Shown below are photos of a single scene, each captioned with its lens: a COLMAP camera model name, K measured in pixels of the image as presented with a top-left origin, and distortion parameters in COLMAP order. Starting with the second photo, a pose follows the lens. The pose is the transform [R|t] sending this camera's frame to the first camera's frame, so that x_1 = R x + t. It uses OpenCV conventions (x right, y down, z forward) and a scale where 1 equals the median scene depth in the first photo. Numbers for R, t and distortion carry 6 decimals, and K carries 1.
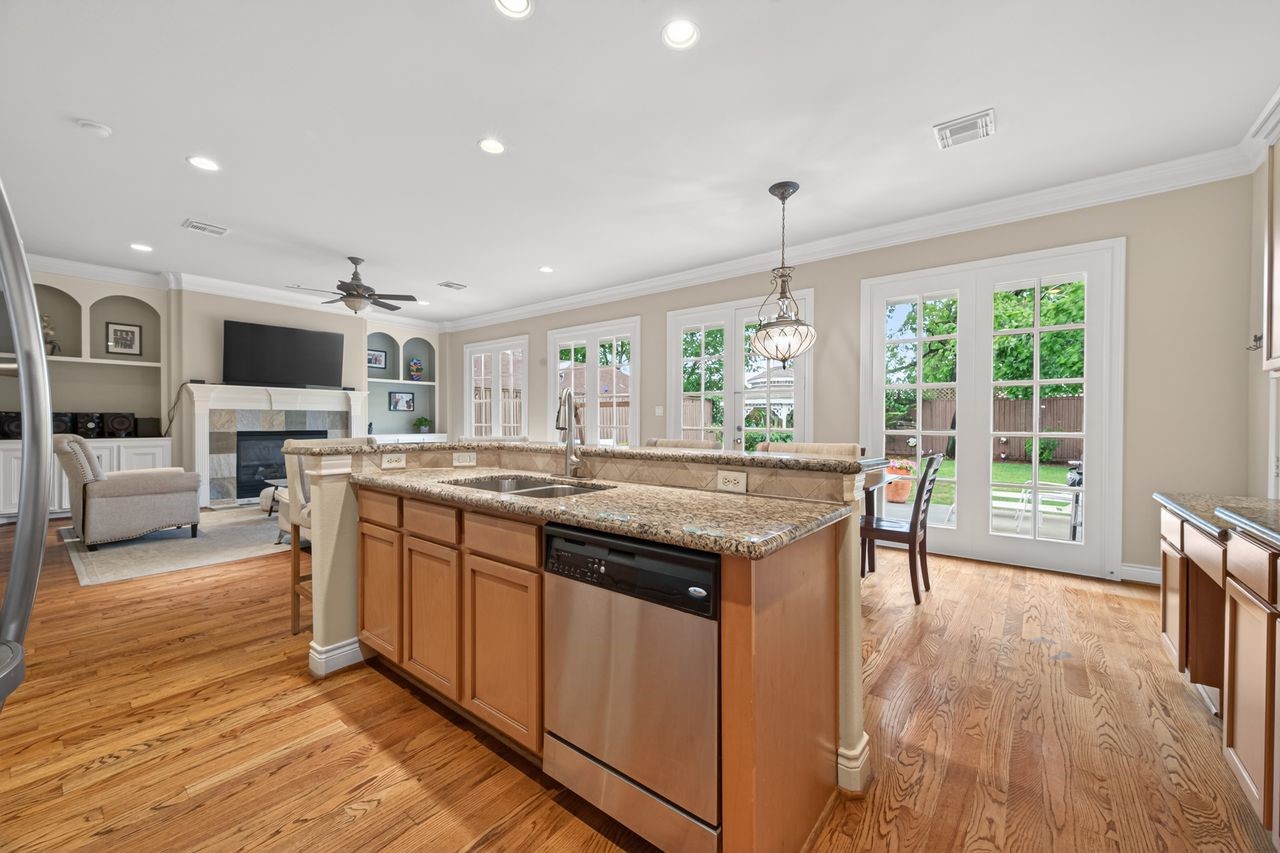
lens RADIAL K [[494.3, 0, 643.5], [0, 494.3, 425.5], [0, 0, 1]] dist [0.002131, -0.000346]
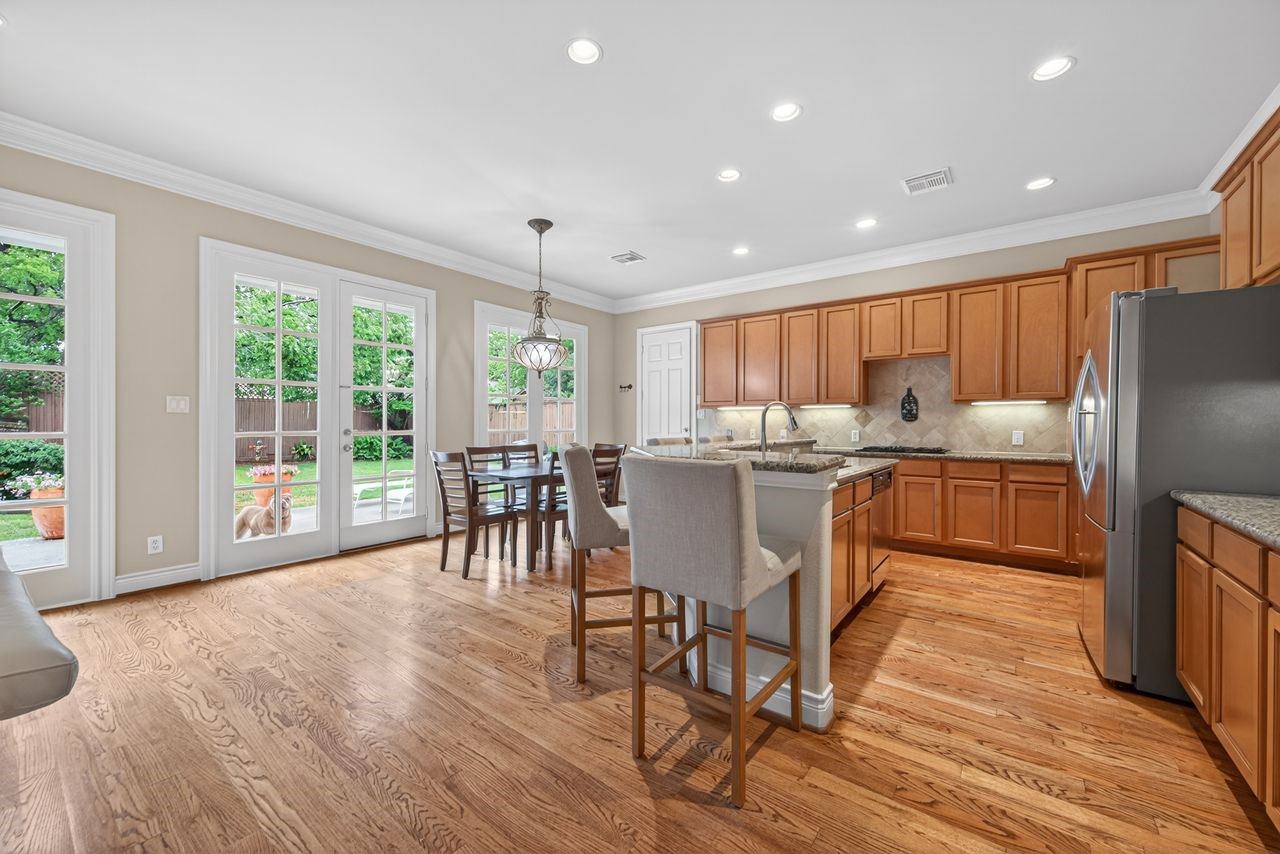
lens RADIAL K [[494.3, 0, 640.2], [0, 494.3, 425.0], [0, 0, 1]] dist [0.002131, -0.000346]
pose [[-0.017913, -0.005672, 0.999823, -1.755513], [0.005993, 0.999965, 0.005780, -0.020474], [-0.999822, 0.006095, -0.017879, 1.558799]]
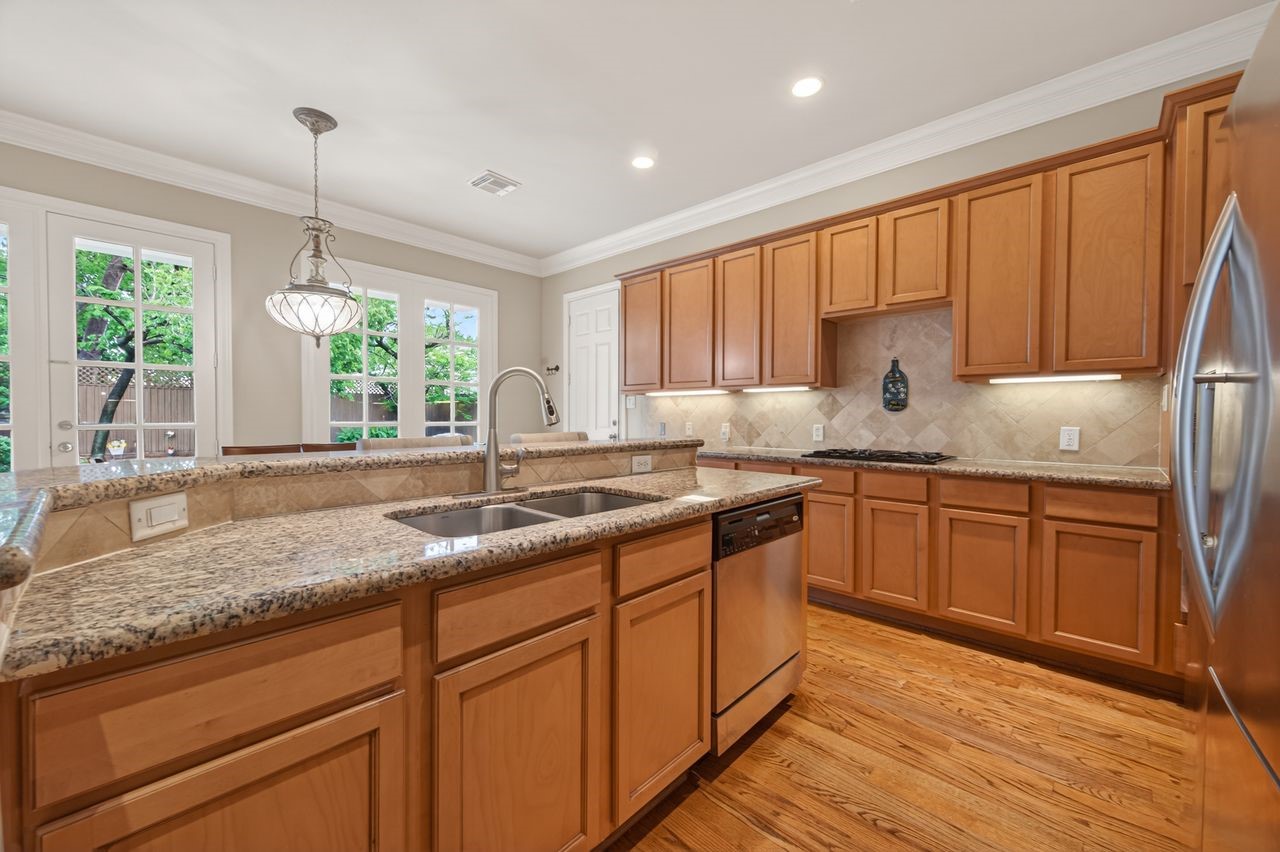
lens RADIAL K [[494.3, 0, 643.8], [0, 494.3, 423.6], [0, 0, 1]] dist [0.002131, -0.000346]
pose [[0.079357, -0.017860, 0.996686, -0.936072], [0.004232, 0.999837, 0.017580, -0.006361], [-0.996837, 0.002823, 0.079420, 0.820040]]
